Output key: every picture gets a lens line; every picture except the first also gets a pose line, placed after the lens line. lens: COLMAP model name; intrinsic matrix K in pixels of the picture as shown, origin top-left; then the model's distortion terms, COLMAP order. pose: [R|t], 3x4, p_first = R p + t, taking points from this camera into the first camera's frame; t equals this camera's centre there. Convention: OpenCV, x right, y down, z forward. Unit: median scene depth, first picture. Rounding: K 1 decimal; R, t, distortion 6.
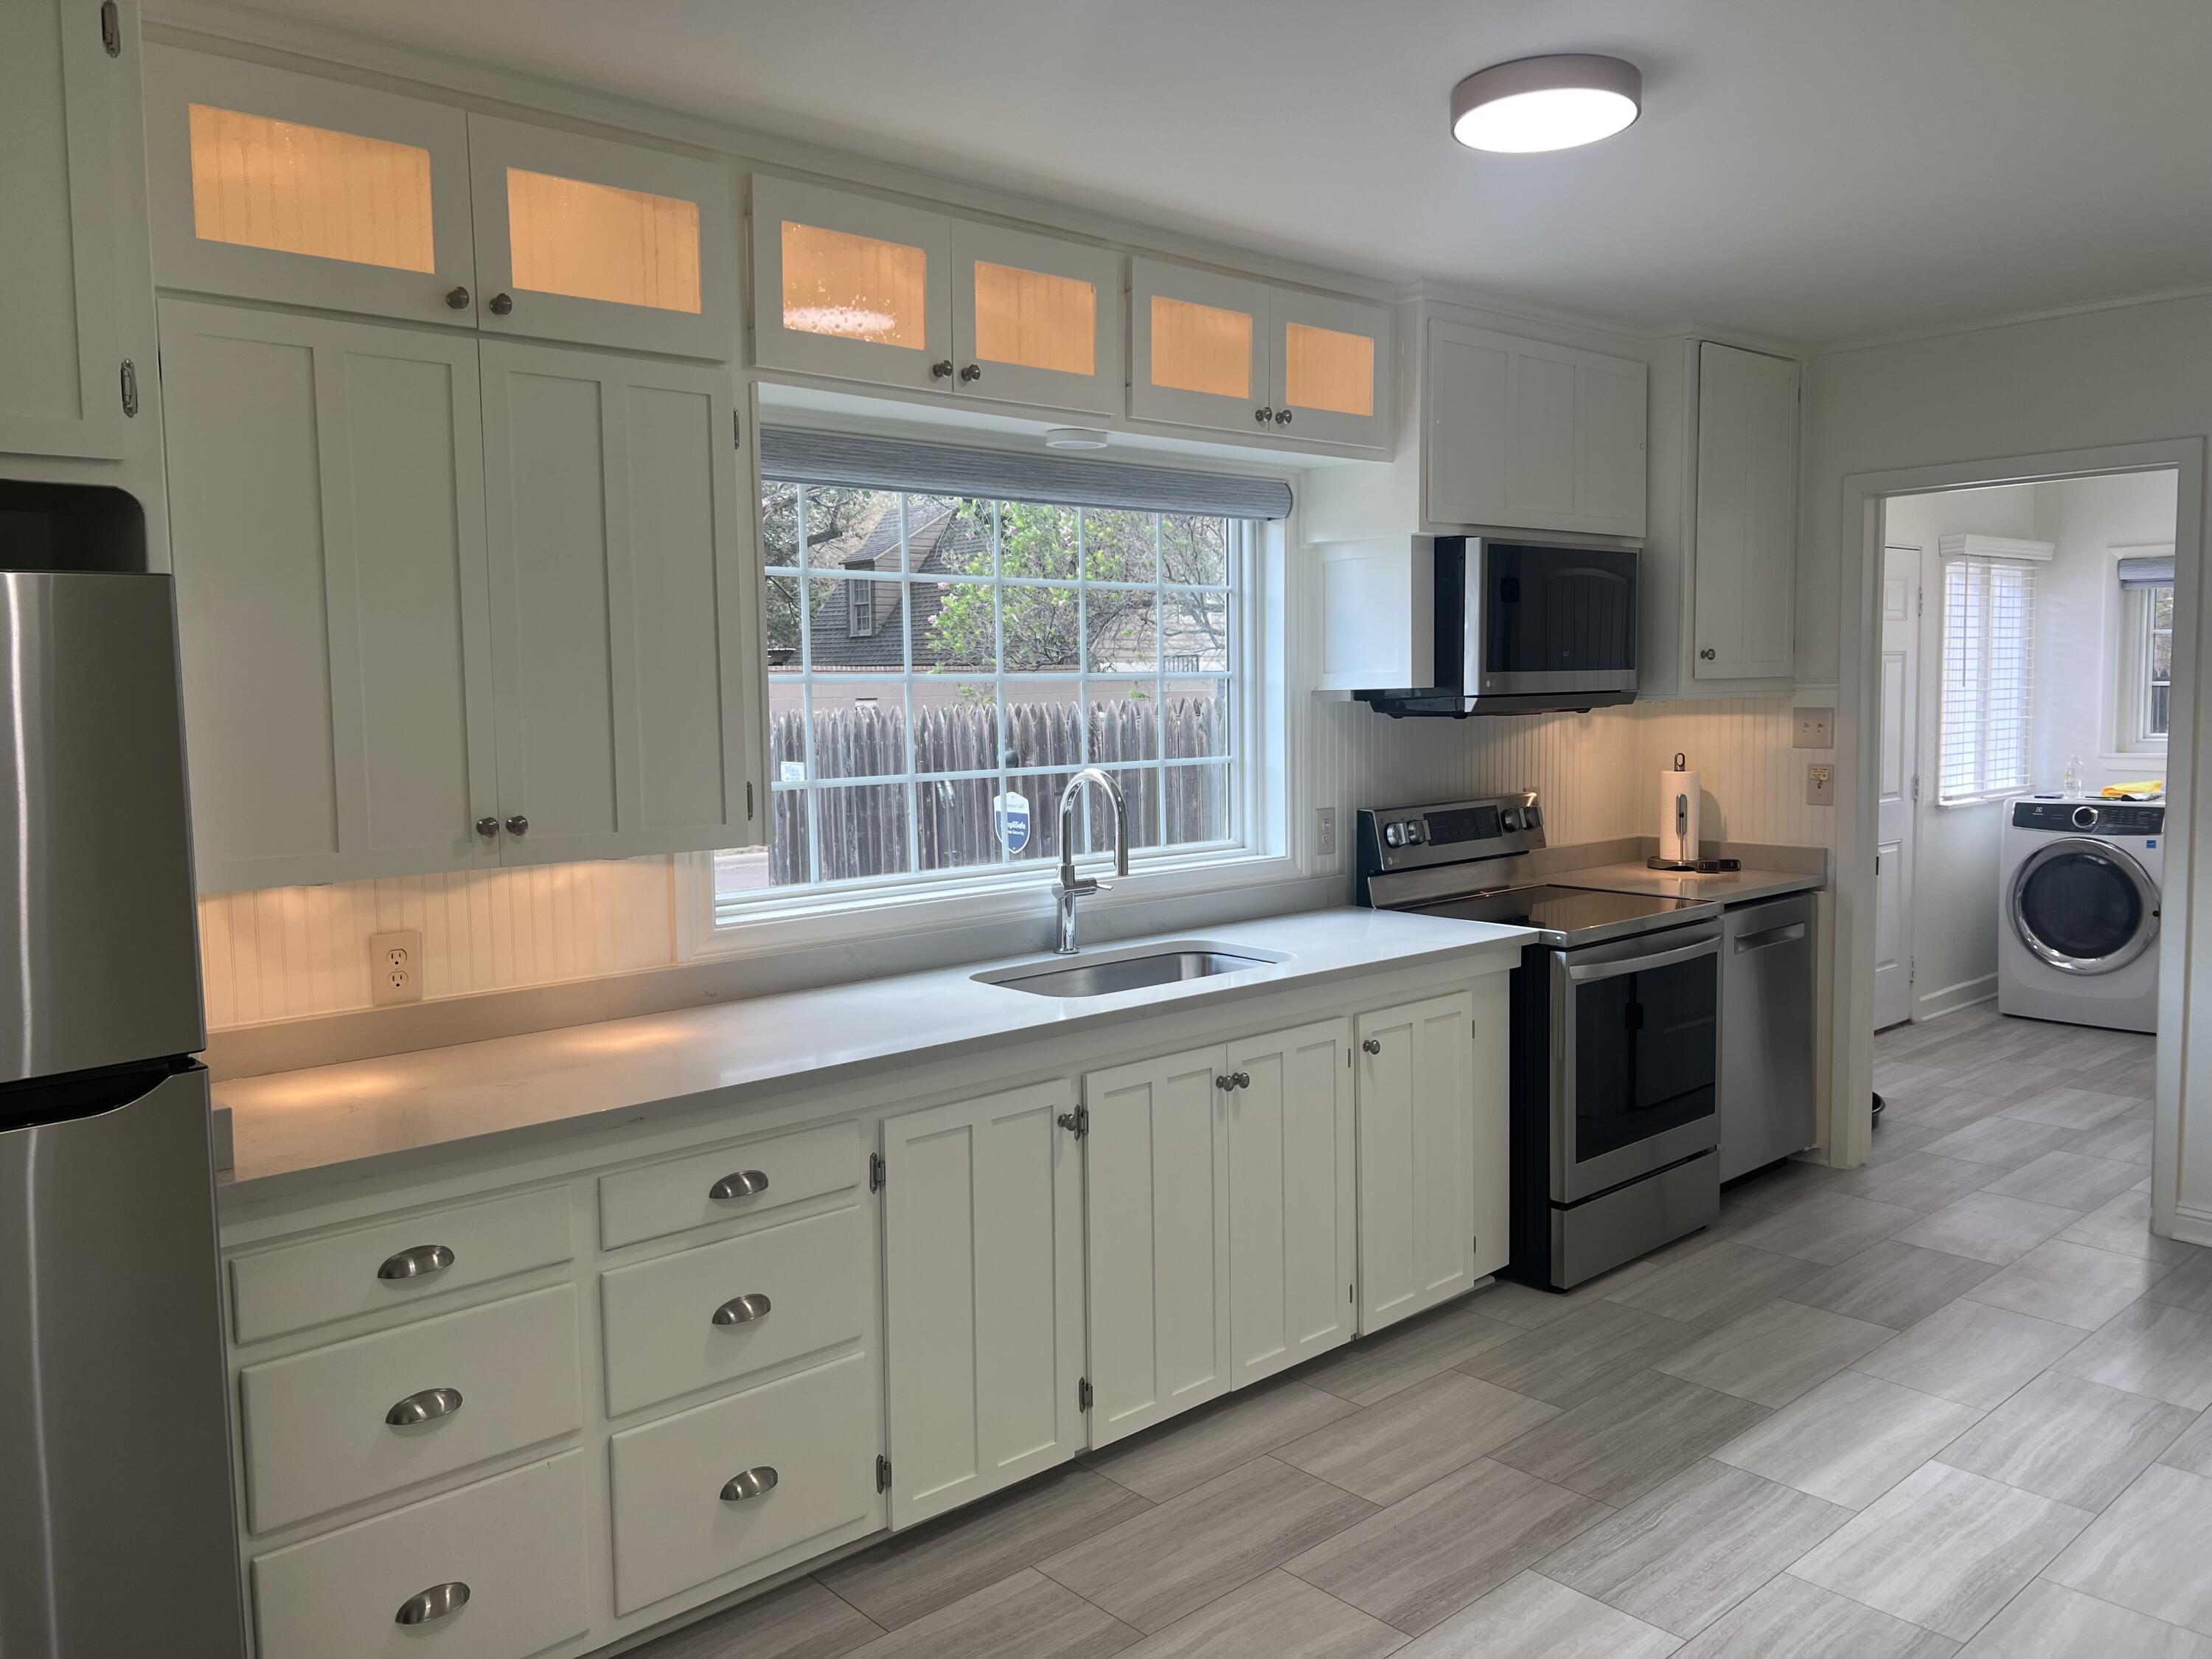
lens RADIAL K [[1665.0, 0, 1116.4], [0, 1665.0, 828.8], [0, 0, 1]] dist [0.049361, -0.060640]
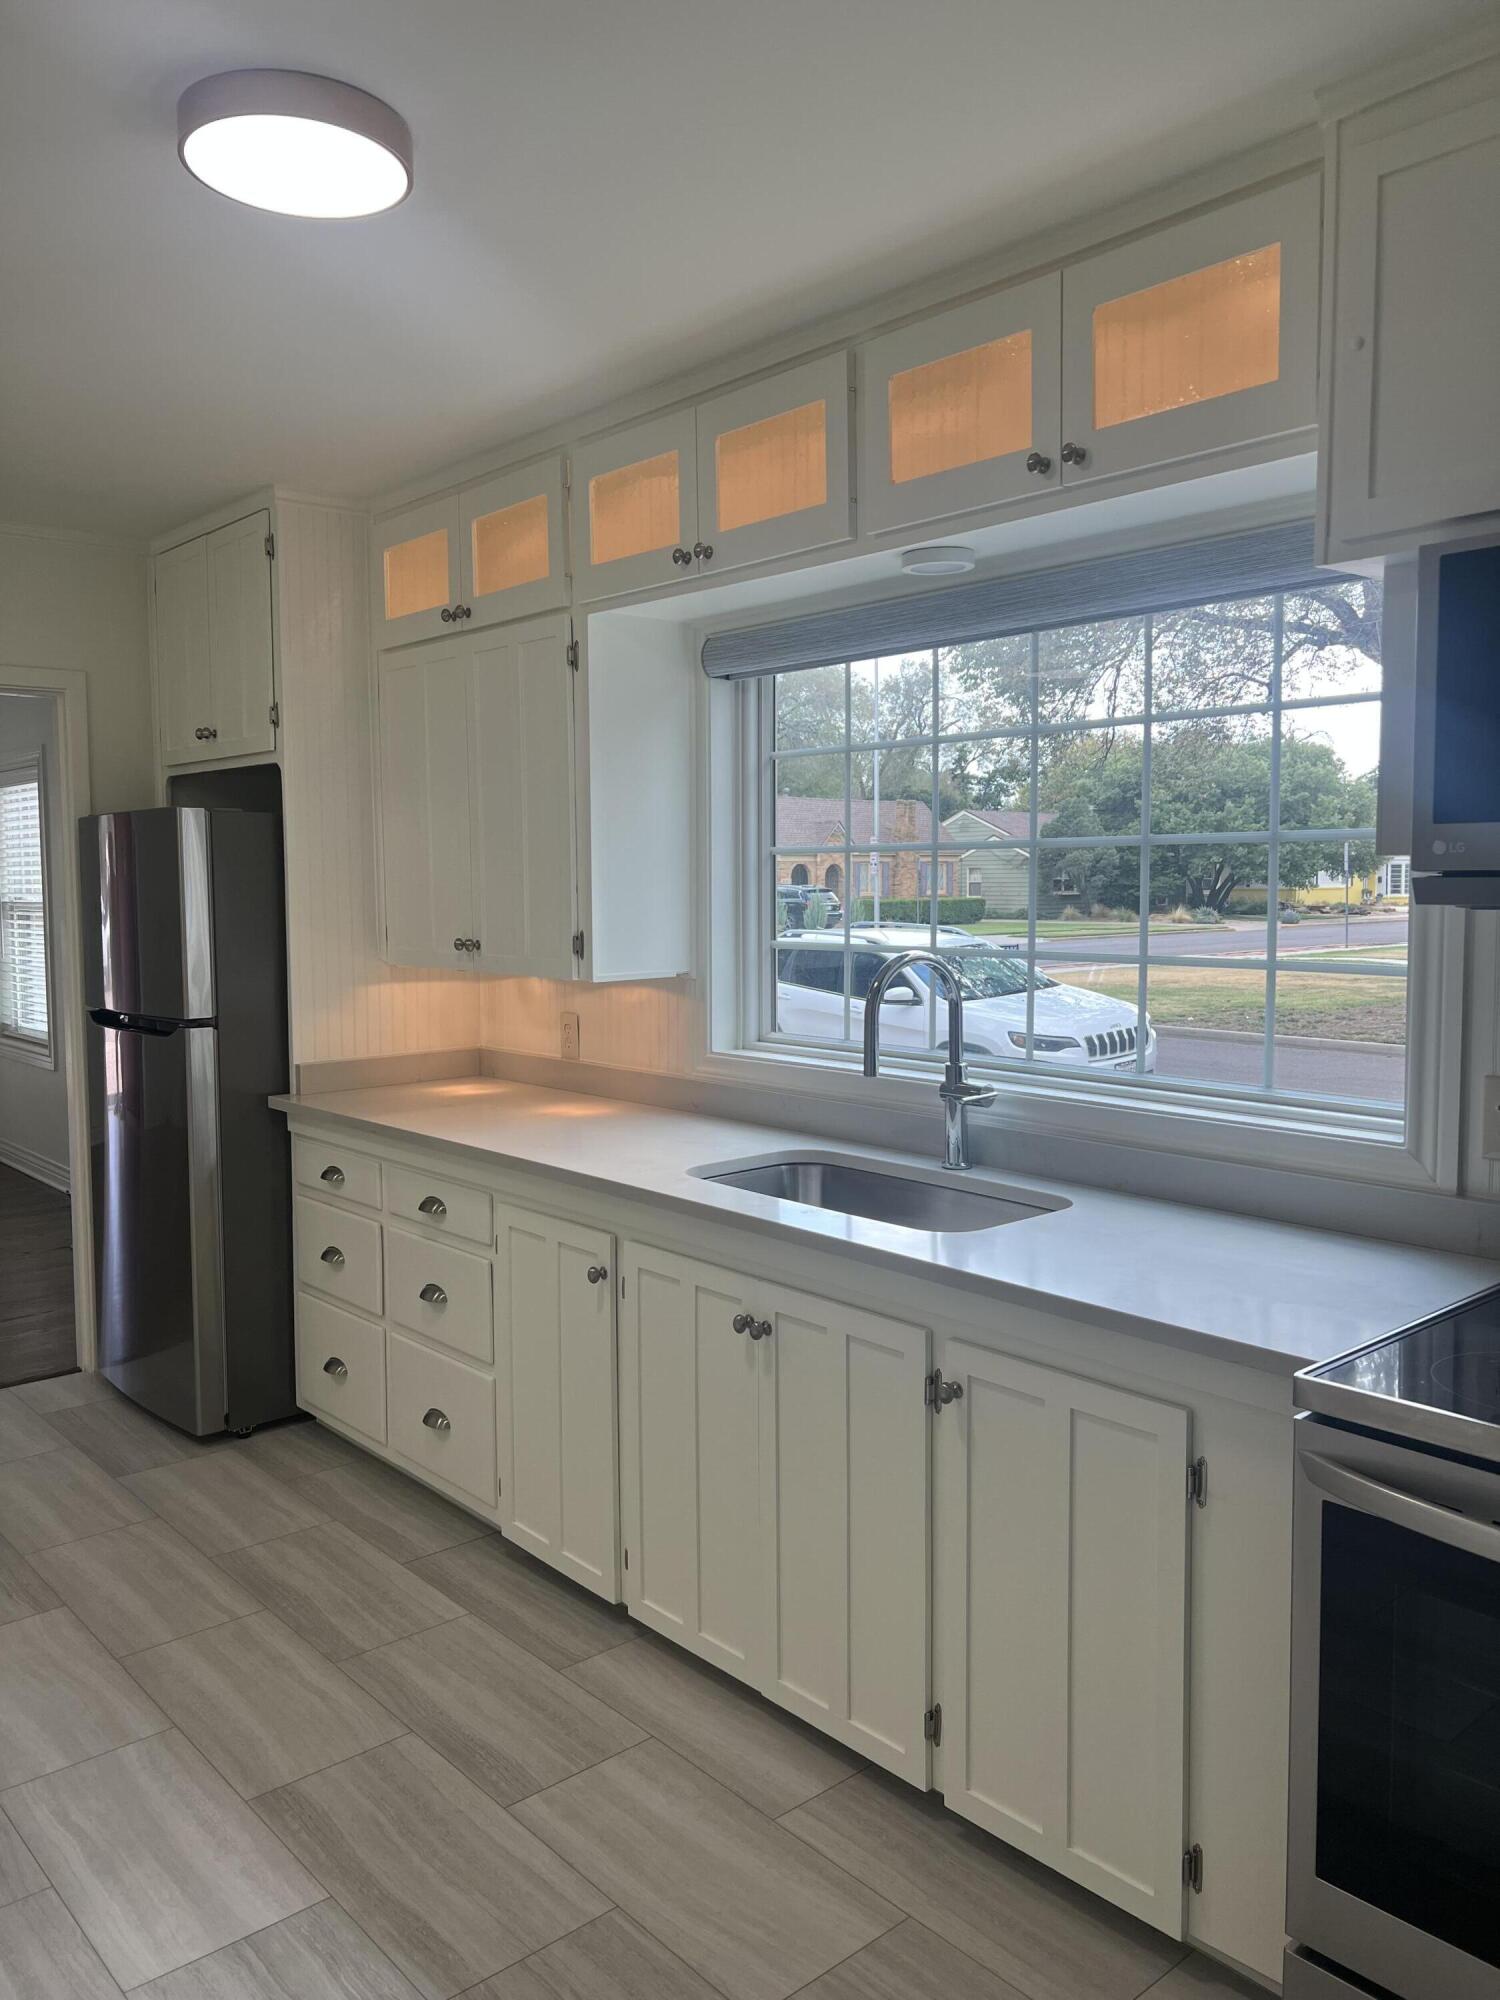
lens RADIAL K [[1505.5, 0, 749.8], [0, 1505.5, 987.9], [0, 0, 1]] dist [0.049361, -0.060640]
pose [[-0.014201, 0.092130, -0.995646, 0.849992], [-0.077689, 0.992634, 0.092959, -0.092620], [0.996876, 0.078671, -0.006939, 1.037137]]
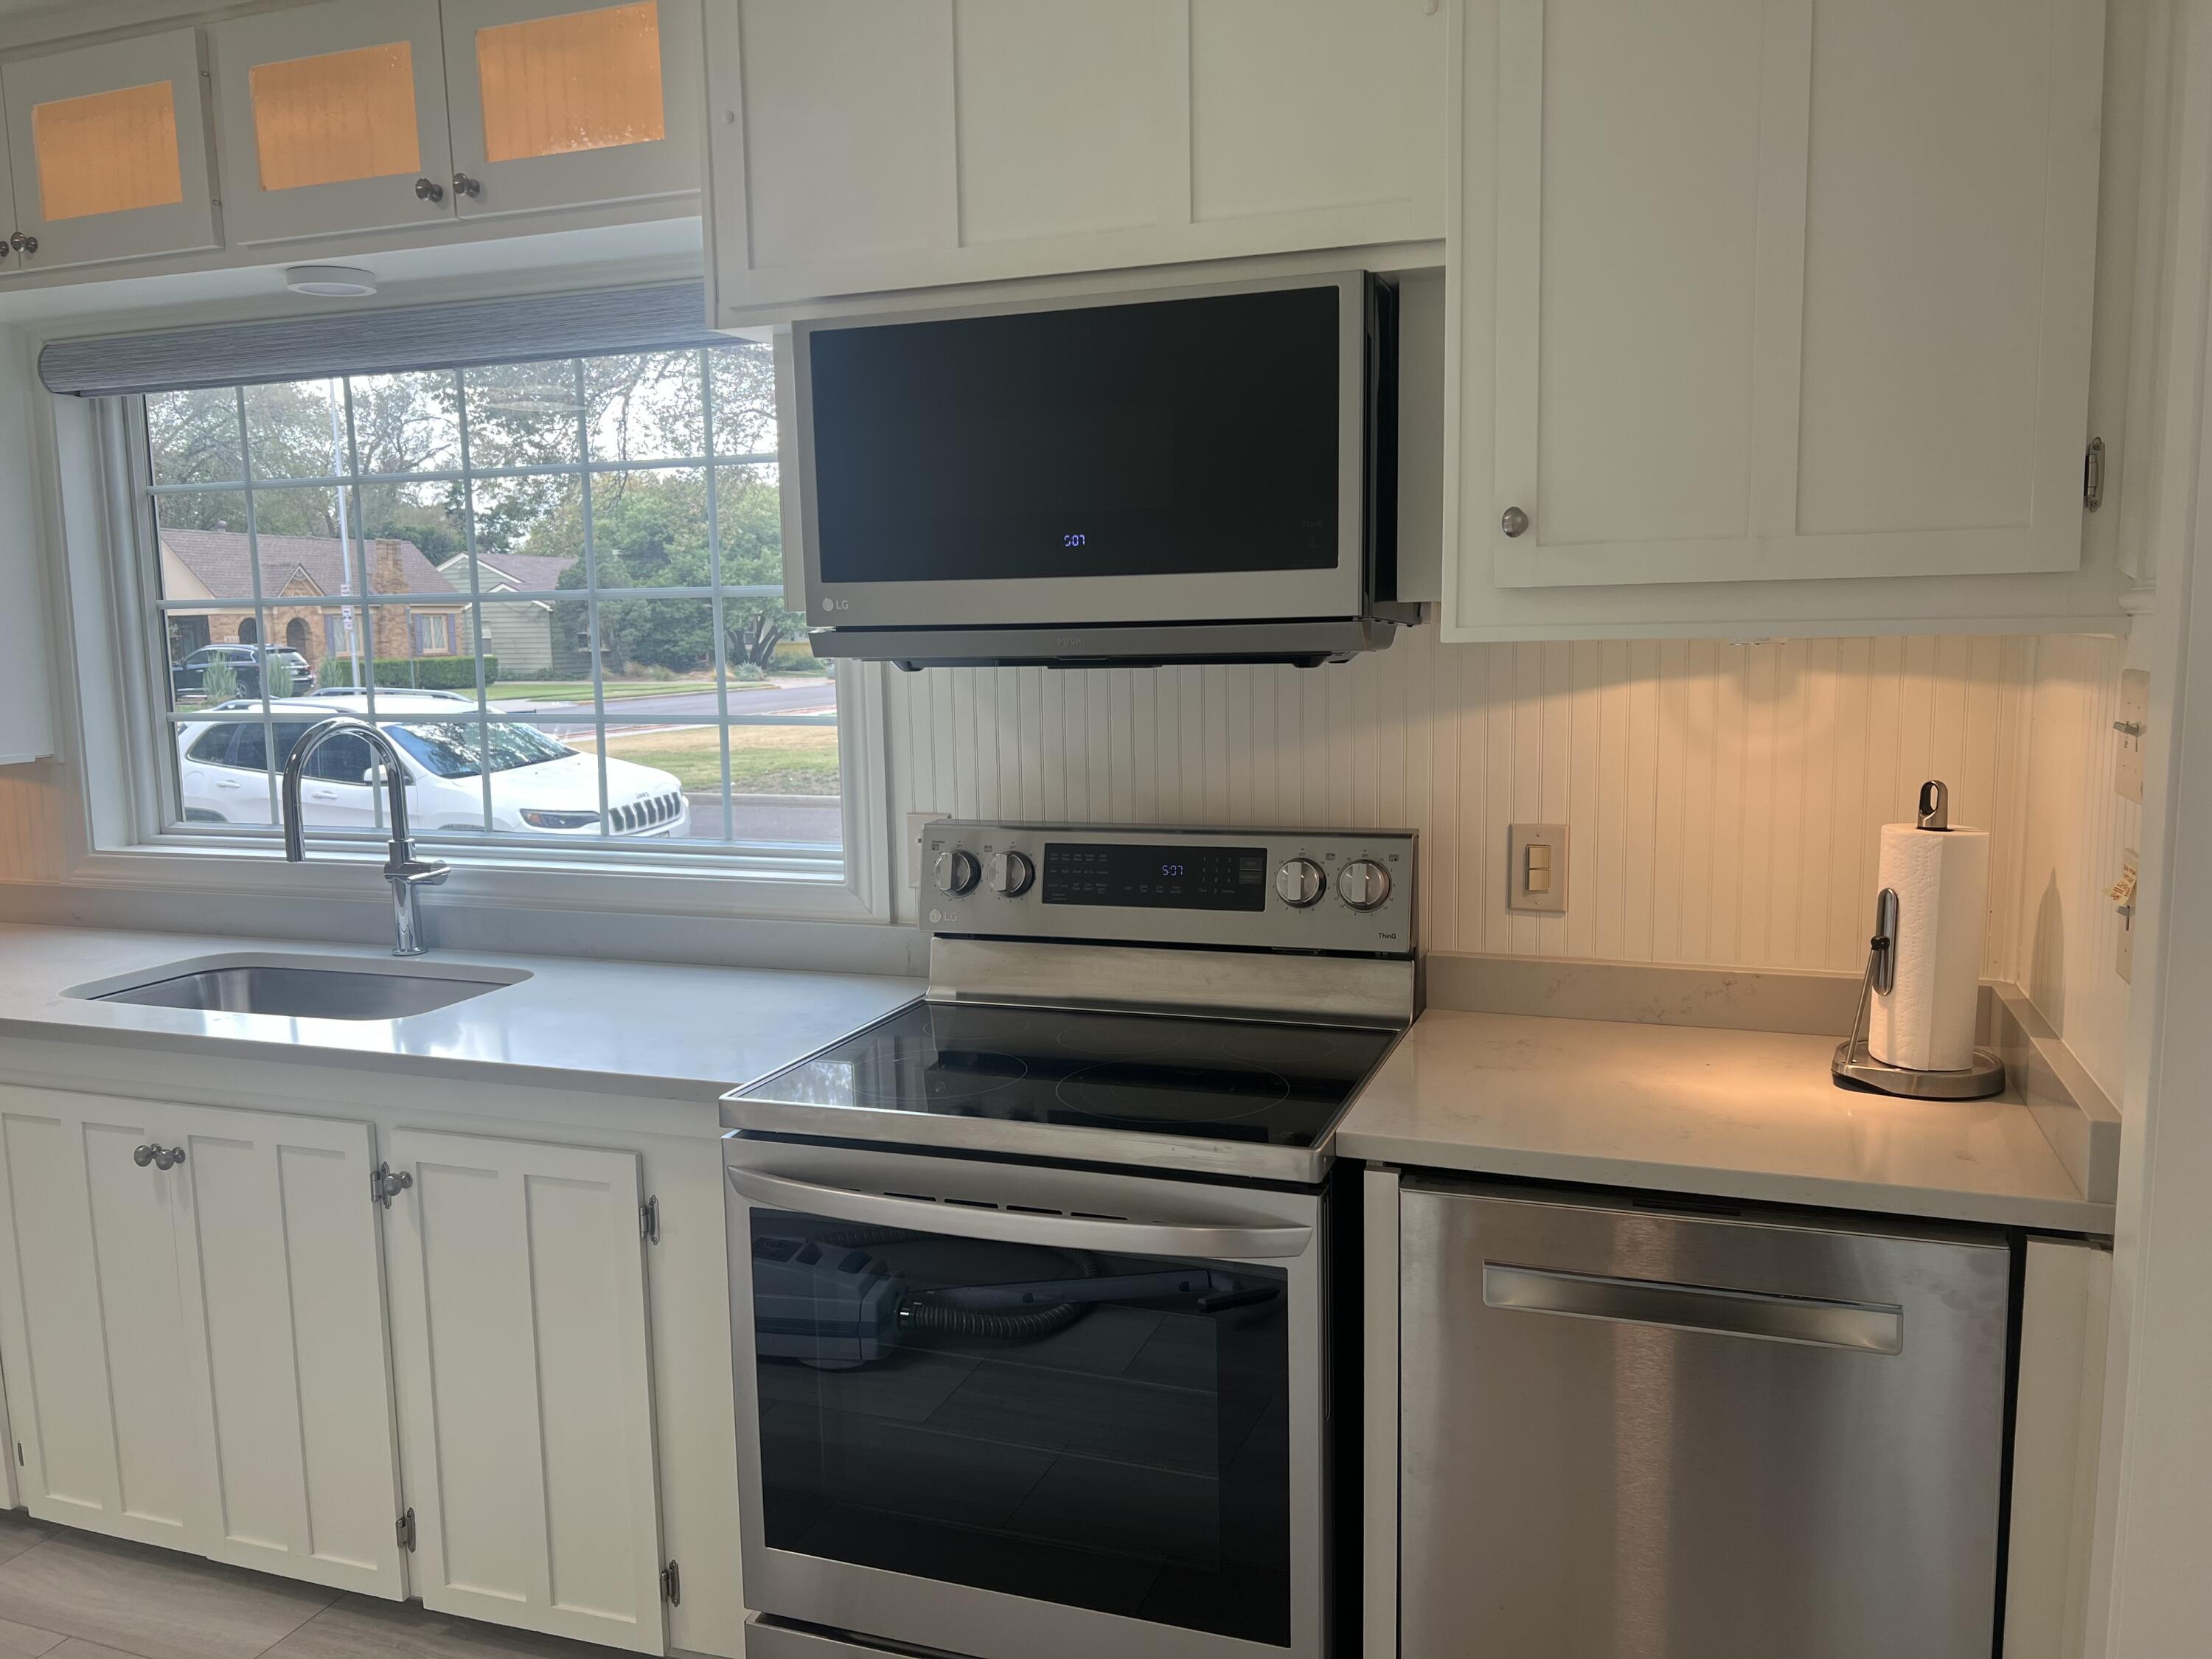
lens RADIAL K [[1665.0, 0, 1104.7], [0, 1665.0, 837.1], [0, 0, 1]] dist [0.049361, -0.060640]
pose [[0.466716, 0.124085, -0.875659, 0.937496], [-0.064592, 0.992247, 0.106179, -0.097469], [0.882045, 0.007006, 0.471112, 1.064806]]
